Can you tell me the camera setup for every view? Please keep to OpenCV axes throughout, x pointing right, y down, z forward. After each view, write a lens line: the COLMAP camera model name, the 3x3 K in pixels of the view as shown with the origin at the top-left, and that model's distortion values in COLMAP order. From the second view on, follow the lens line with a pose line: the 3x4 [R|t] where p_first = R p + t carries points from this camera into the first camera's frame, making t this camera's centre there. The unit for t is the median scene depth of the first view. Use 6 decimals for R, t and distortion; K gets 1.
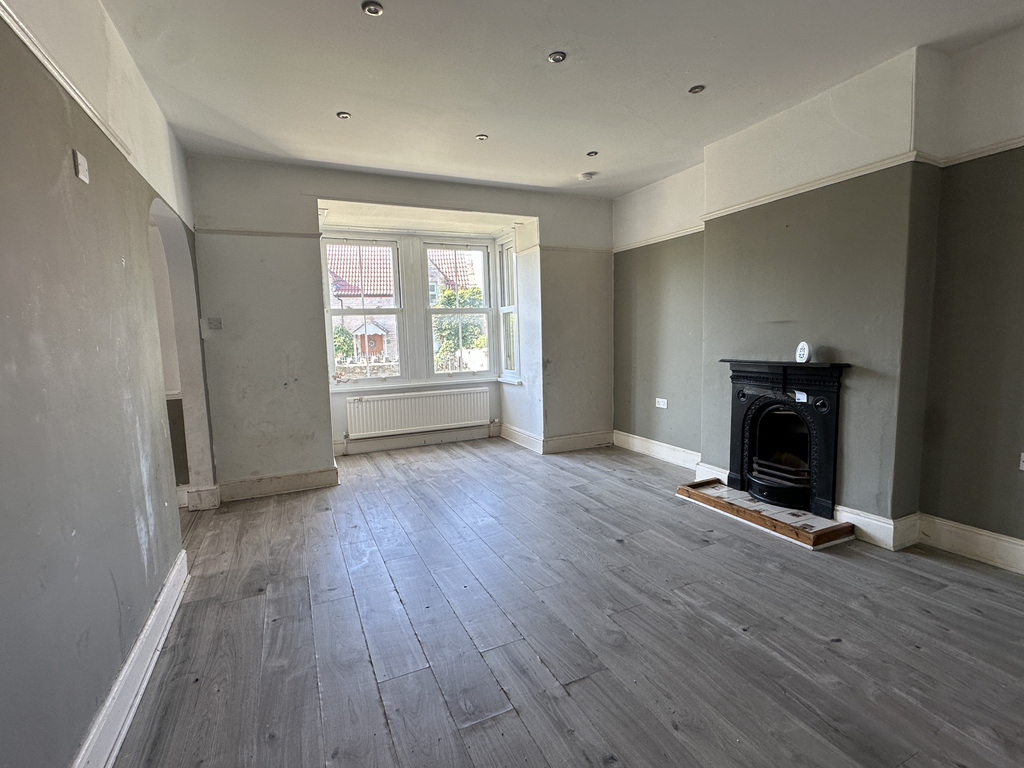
lens RADIAL K [[475.8, 0, 511.6], [0, 475.8, 385.9], [0, 0, 1]] dist [-0.003820, 0.000864]
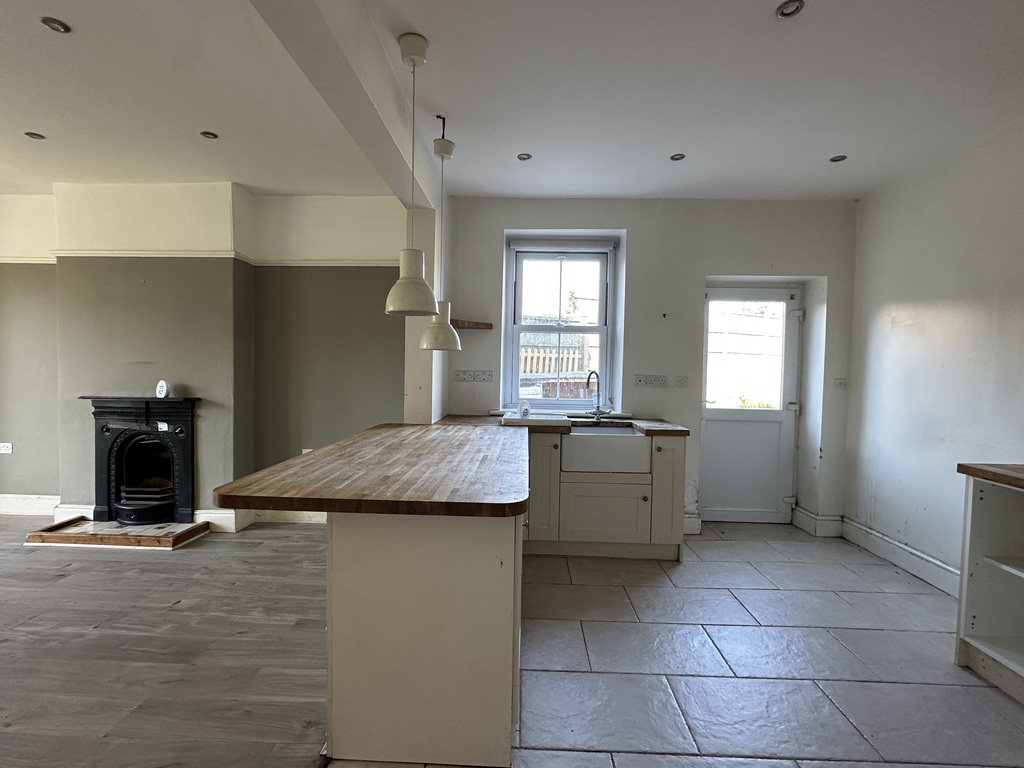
lens RADIAL K [[475.8, 0, 512.7], [0, 475.8, 384.2], [0, 0, 1]] dist [-0.003820, 0.000864]
pose [[0.444907, 0.000207, 0.895577, -0.068016], [0.065909, 0.997281, -0.032973, 0.015175], [-0.893148, 0.073696, 0.443683, -0.332976]]
